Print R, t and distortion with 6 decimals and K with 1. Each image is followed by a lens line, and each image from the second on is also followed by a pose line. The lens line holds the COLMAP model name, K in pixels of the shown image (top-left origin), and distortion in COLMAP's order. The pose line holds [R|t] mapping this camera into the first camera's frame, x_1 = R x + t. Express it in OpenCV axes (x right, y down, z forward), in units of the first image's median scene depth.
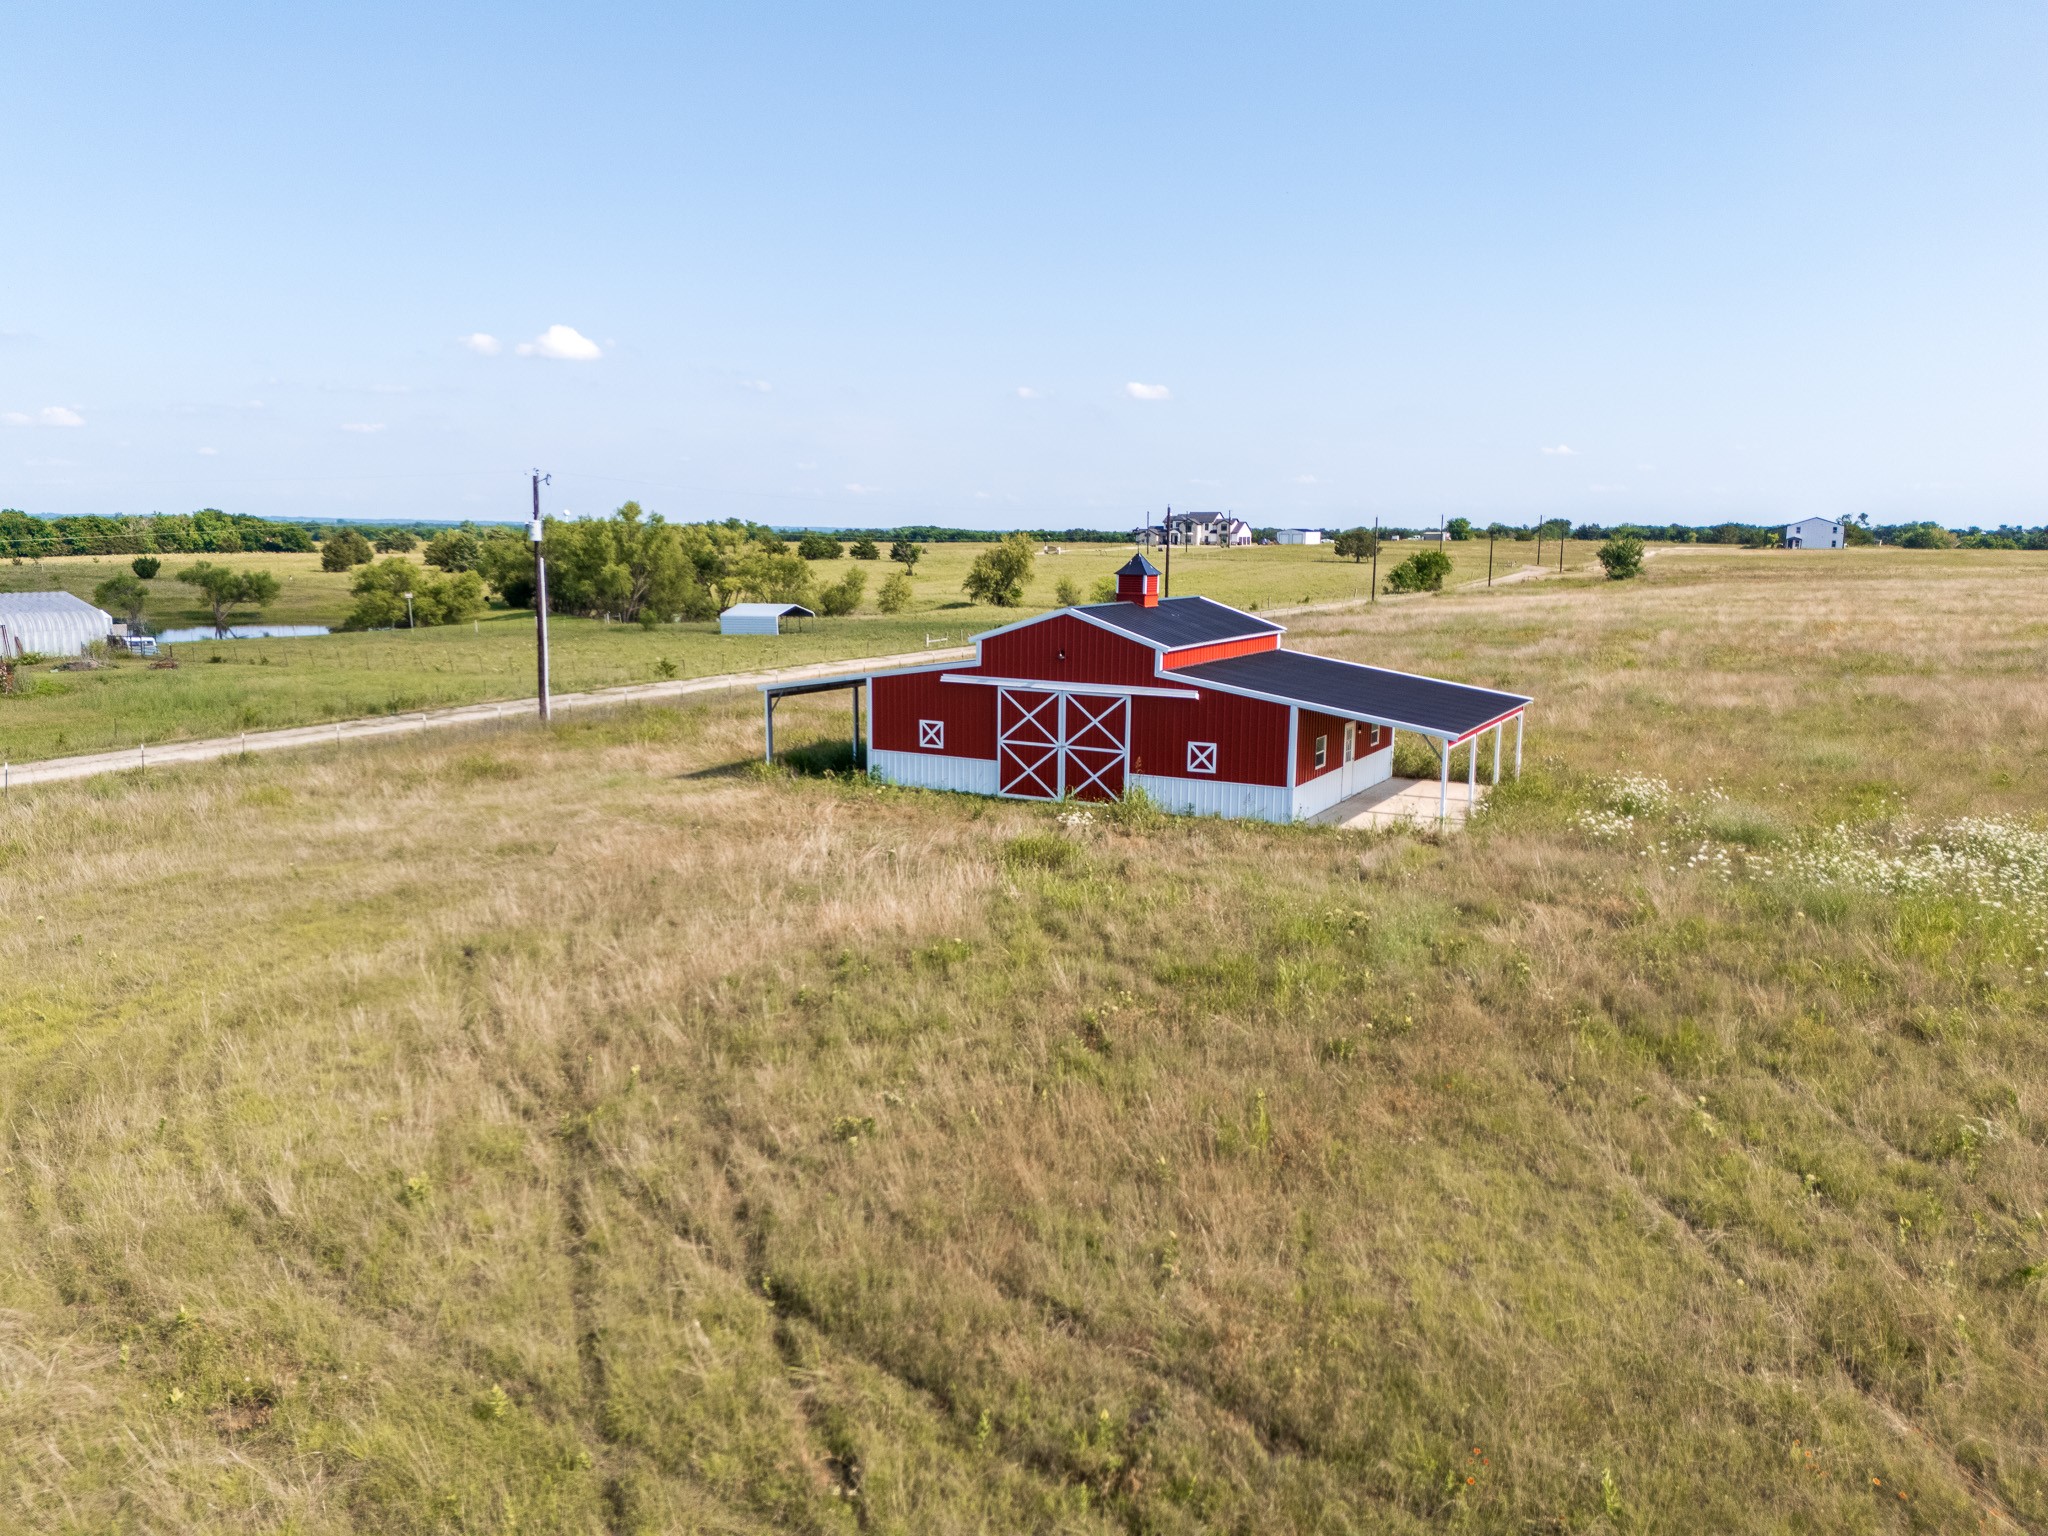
lens RADIAL K [[1491.7, 0, 1039.4], [0, 1491.7, 789.5], [0, 0, 1]] dist [0.083753, -0.089240]
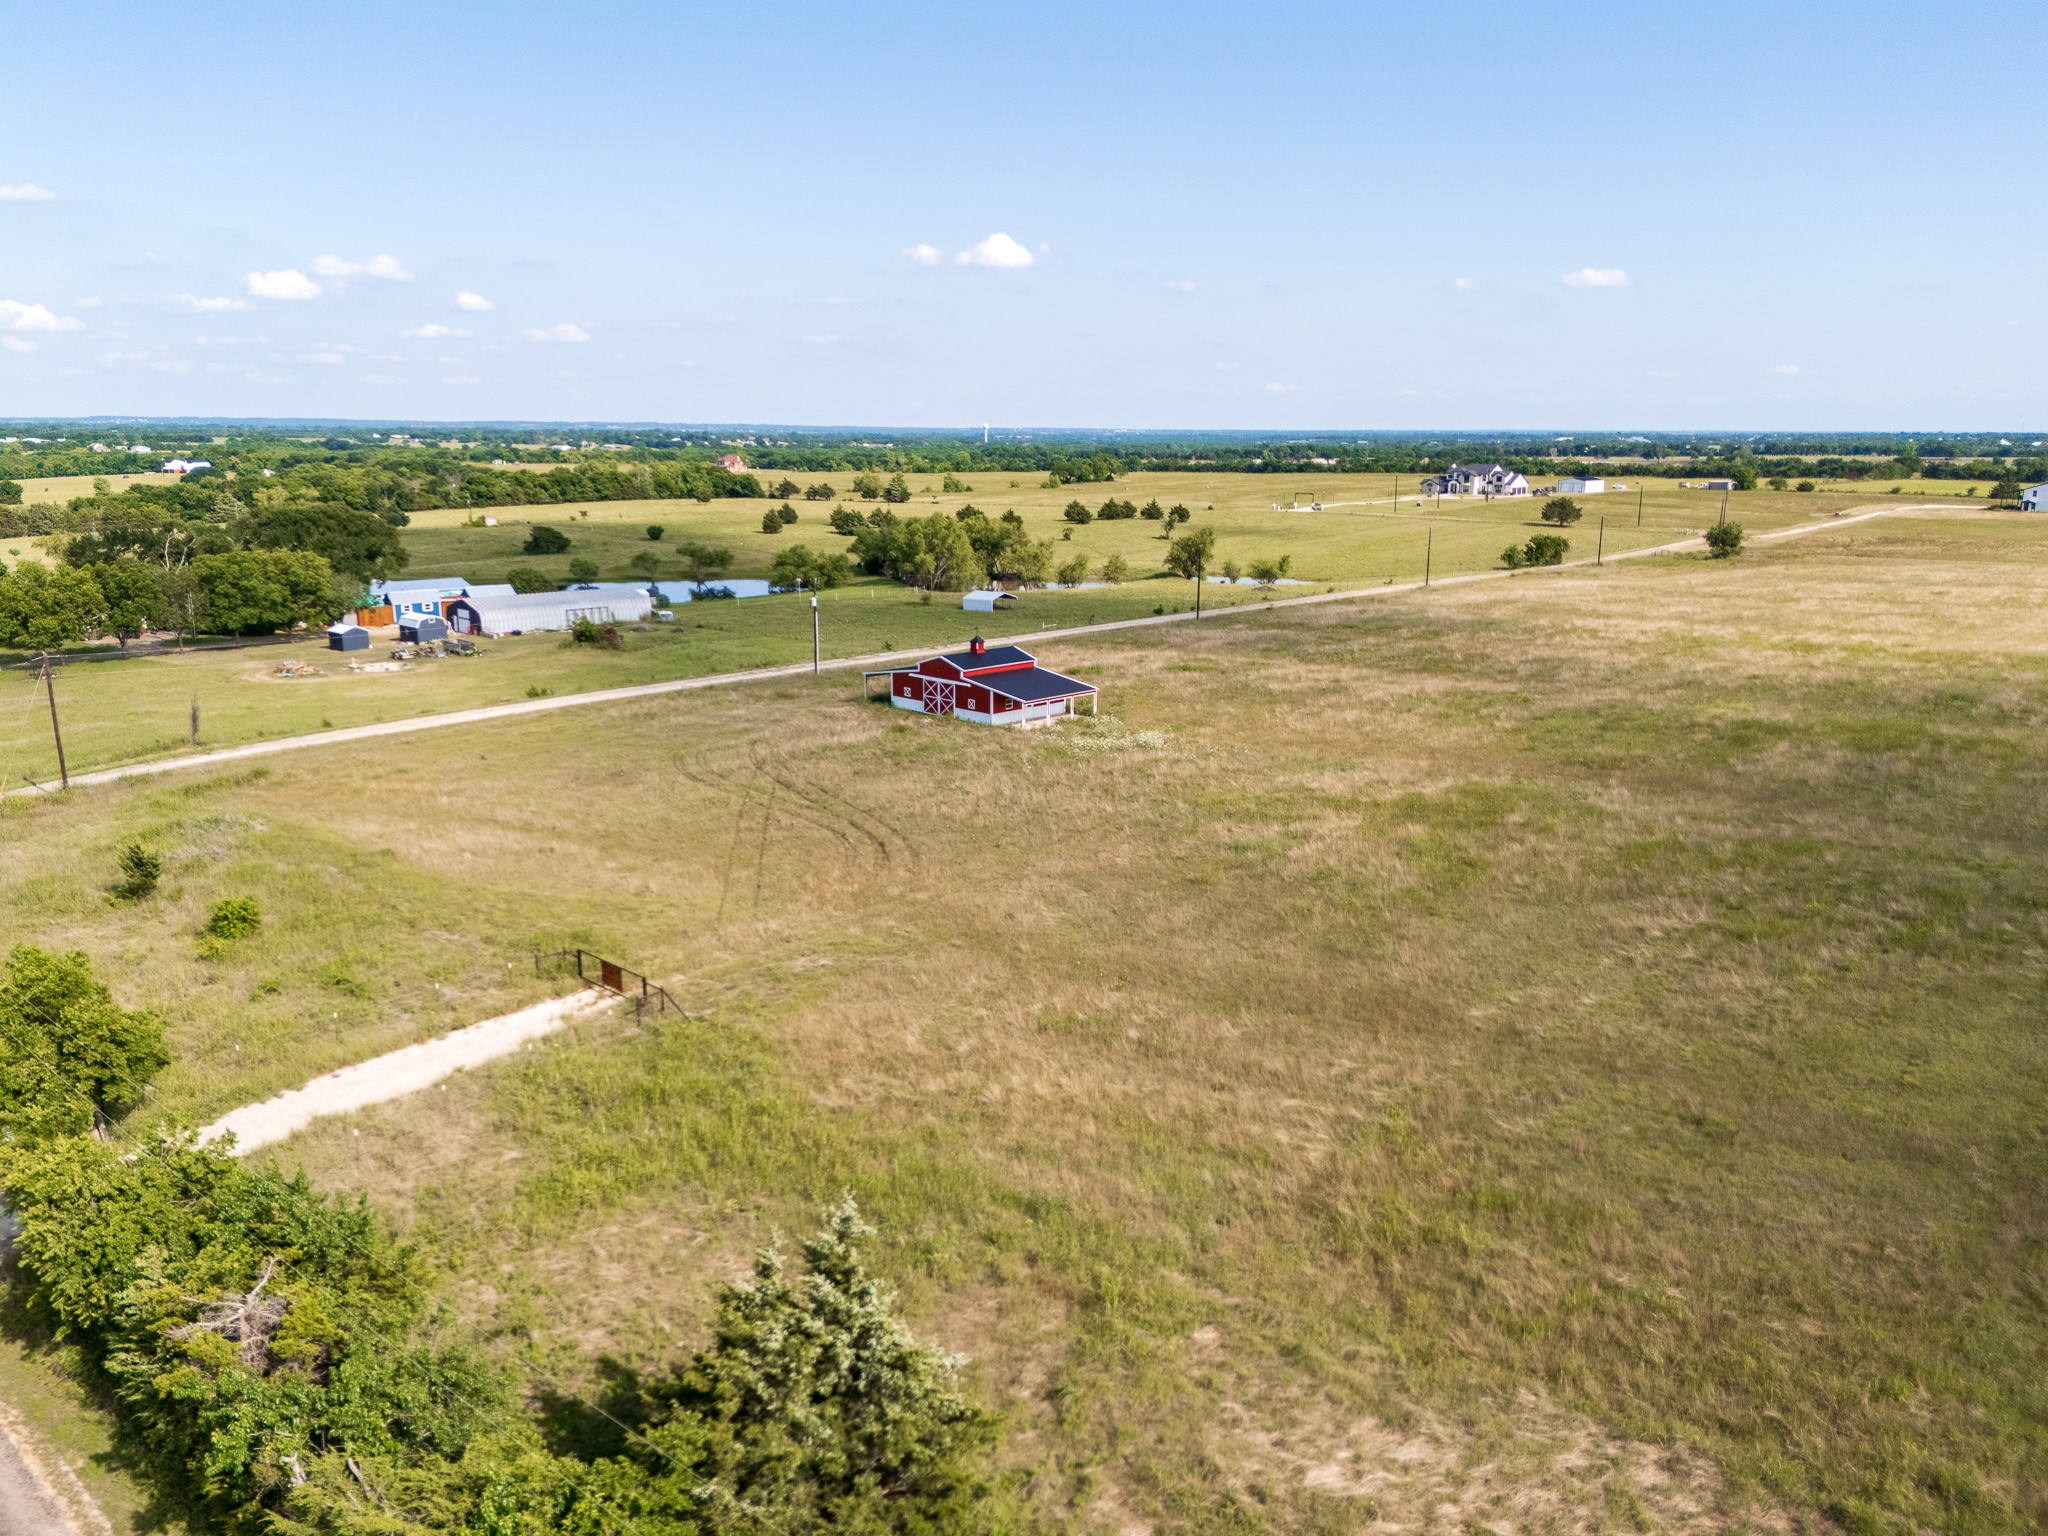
lens RADIAL K [[1491.7, 0, 1042.0], [0, 1491.7, 752.4], [0, 0, 1]] dist [0.083753, -0.089240]
pose [[0.964463, 0.052597, -0.258931, 0.997947], [-0.042683, 0.998129, 0.043770, -0.057574], [0.260748, -0.031162, 0.964904, -1.917332]]
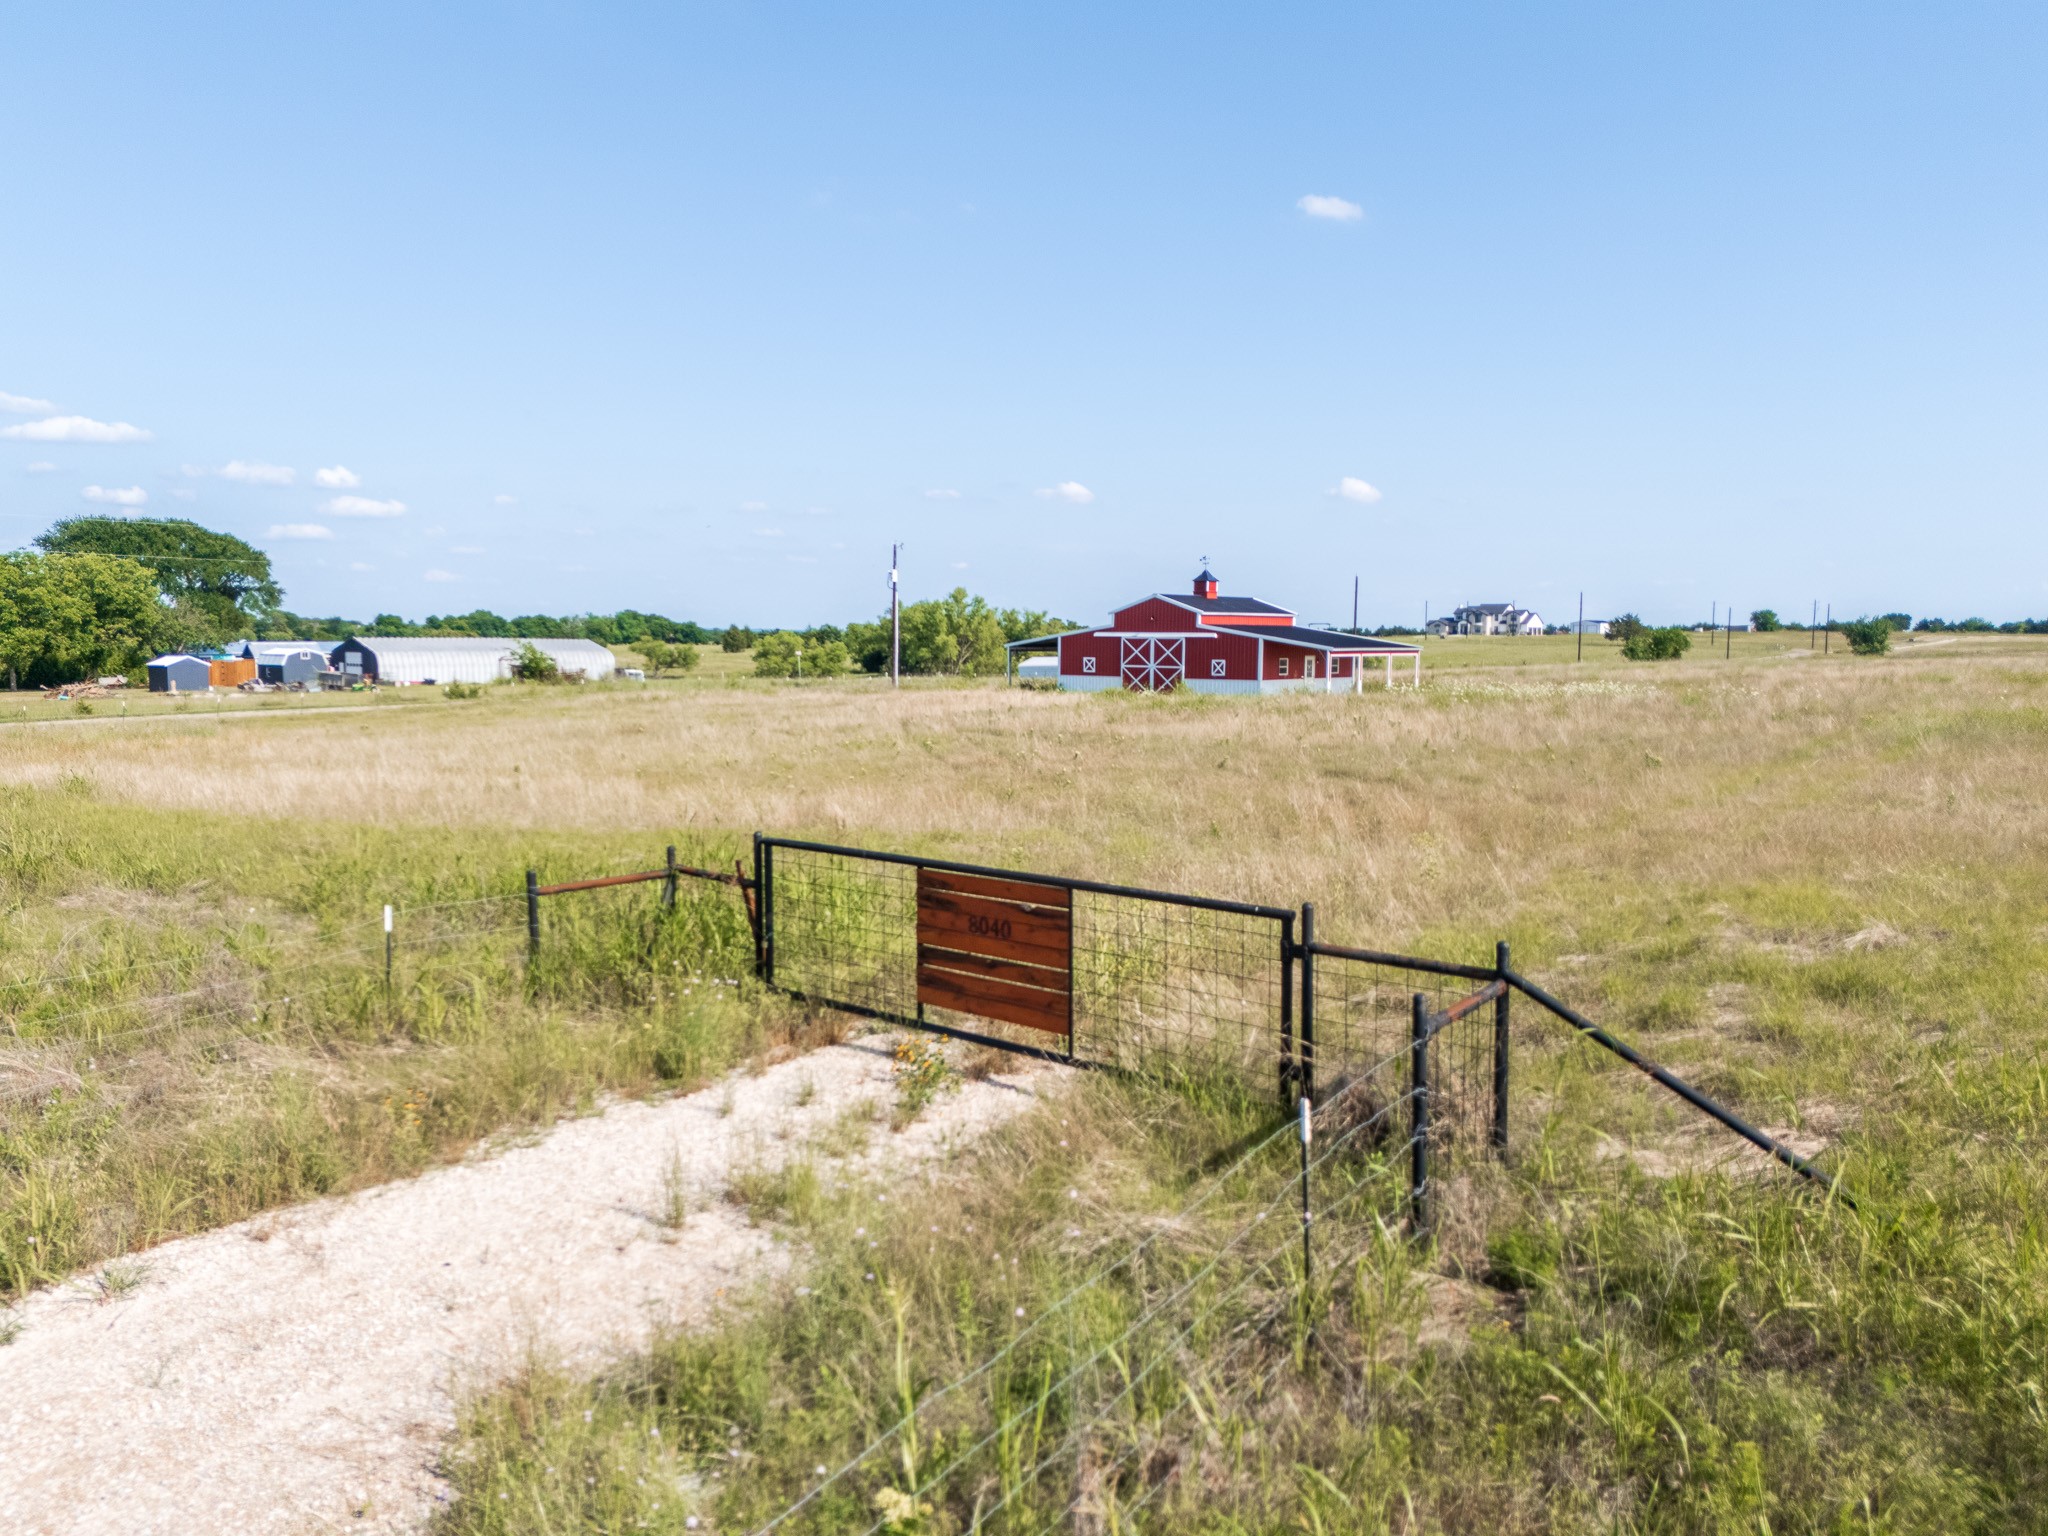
lens RADIAL K [[1491.7, 0, 1041.0], [0, 1491.7, 788.9], [0, 0, 1]] dist [0.083753, -0.089240]
pose [[0.977306, 0.018997, -0.210980, 0.263223], [-0.033599, 0.997264, -0.065840, 0.240822], [0.209152, 0.071435, 0.975270, -0.828370]]
